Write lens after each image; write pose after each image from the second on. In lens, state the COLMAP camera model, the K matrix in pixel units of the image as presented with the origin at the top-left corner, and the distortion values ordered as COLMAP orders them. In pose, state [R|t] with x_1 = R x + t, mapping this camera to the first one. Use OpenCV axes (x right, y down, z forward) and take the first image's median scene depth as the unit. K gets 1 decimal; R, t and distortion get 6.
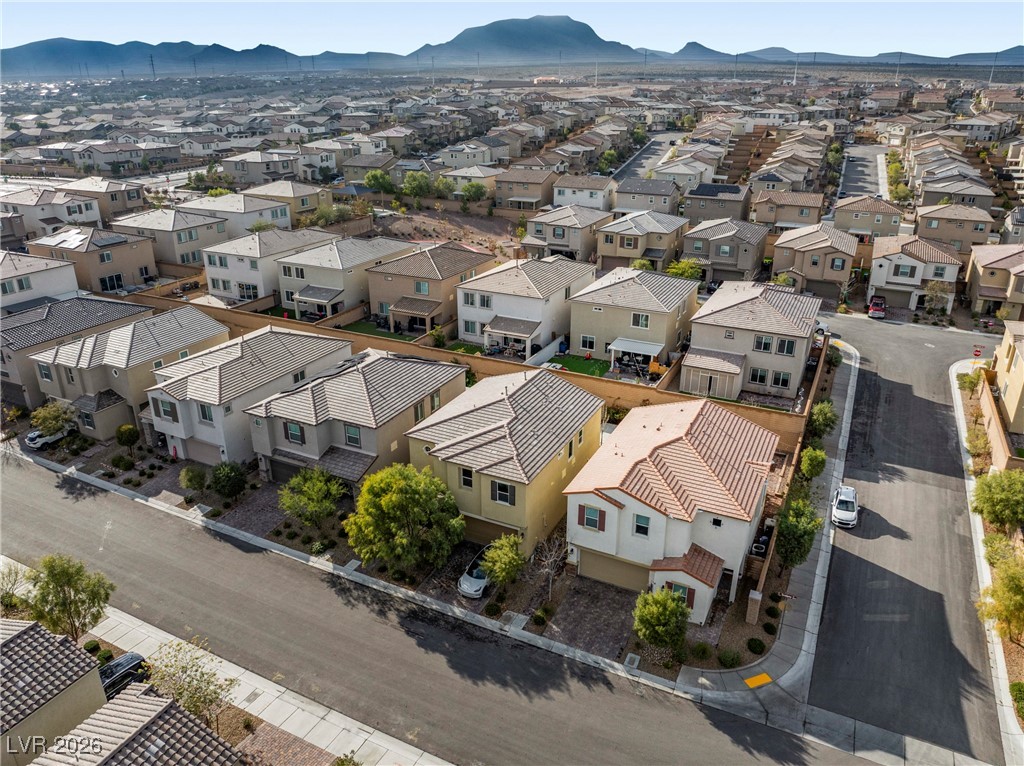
lens RADIAL K [[720.0, 0, 515.2], [0, 720.0, 382.5], [0, 0, 1]] dist [-0.037608, 0.000526]
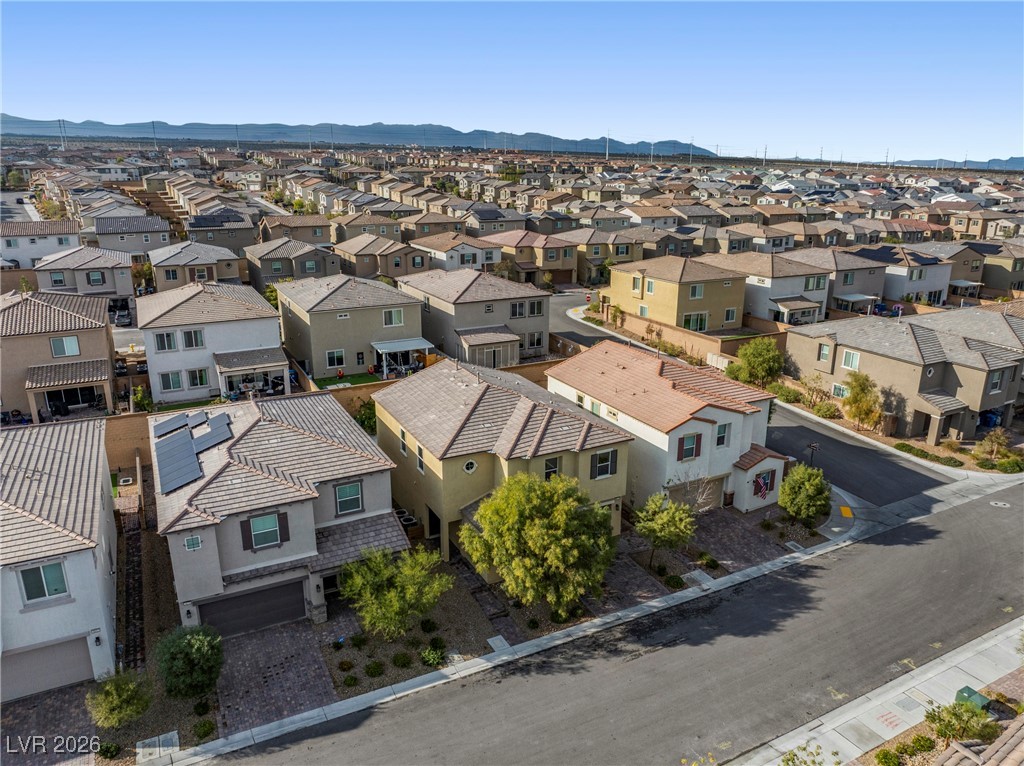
lens RADIAL K [[720.0, 0, 515.2], [0, 720.0, 382.5], [0, 0, 1]] dist [-0.037608, 0.000526]
pose [[0.587112, -0.234769, 0.774715, -0.679658], [0.305963, 0.950387, 0.056133, -0.018205], [-0.749457, 0.204078, 0.629814, 0.491222]]
